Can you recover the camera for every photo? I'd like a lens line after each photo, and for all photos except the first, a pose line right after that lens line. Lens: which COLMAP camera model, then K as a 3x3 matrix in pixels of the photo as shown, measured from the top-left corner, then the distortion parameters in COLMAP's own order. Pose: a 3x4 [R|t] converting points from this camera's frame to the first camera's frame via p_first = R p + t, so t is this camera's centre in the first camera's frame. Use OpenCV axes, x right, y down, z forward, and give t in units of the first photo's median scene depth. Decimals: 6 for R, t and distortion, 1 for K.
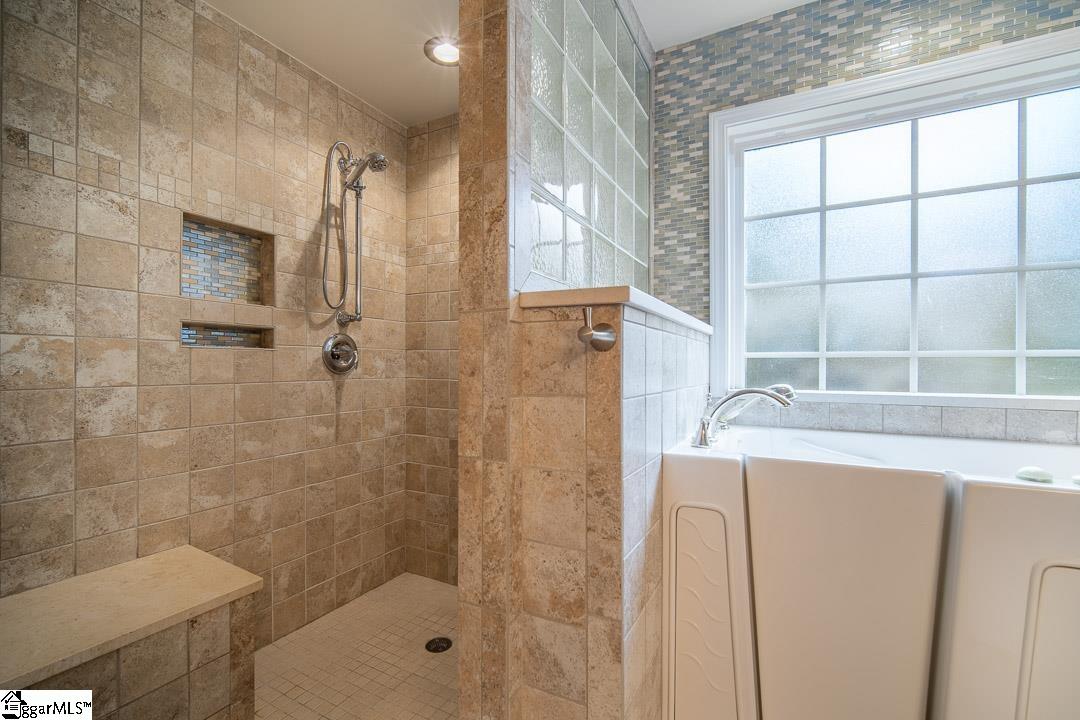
lens RADIAL K [[482.5, 0, 537.4], [0, 482.5, 364.3], [0, 0, 1]] dist [-0.014599, 0.005115]
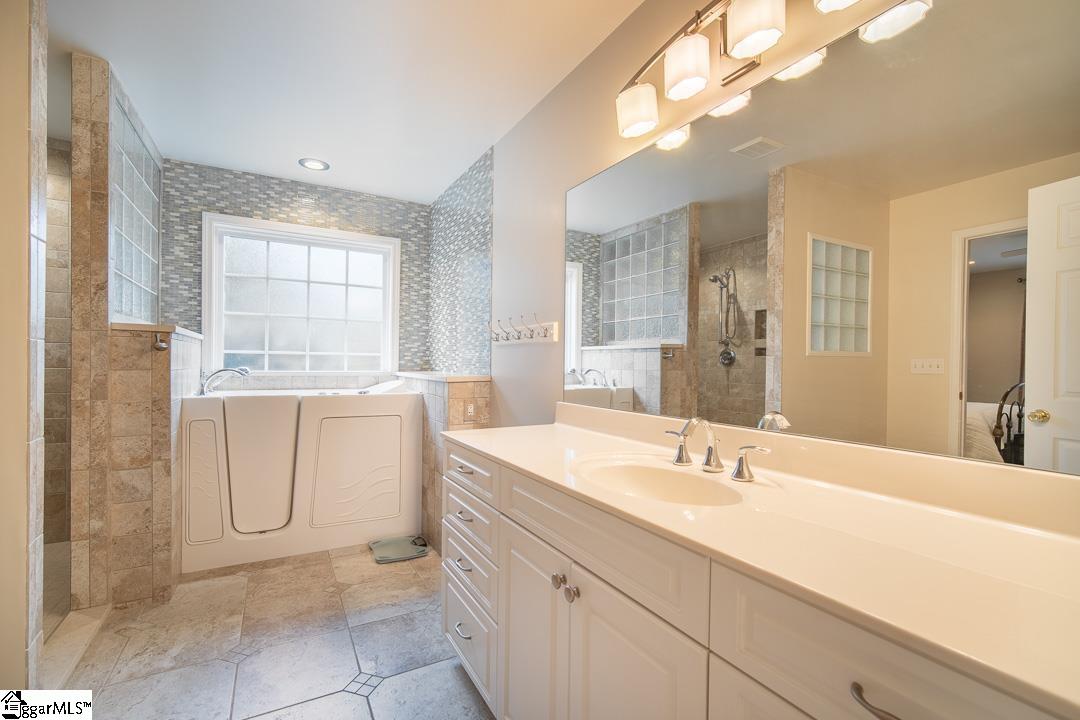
lens RADIAL K [[482.5, 0, 537.4], [0, 482.5, 364.3], [0, 0, 1]] dist [-0.014599, 0.005115]
pose [[0.546777, -0.000165, 0.837278, -0.458918], [-0.013147, 0.999875, 0.008783, -0.003177], [-0.837175, -0.015810, 0.546706, -1.032798]]
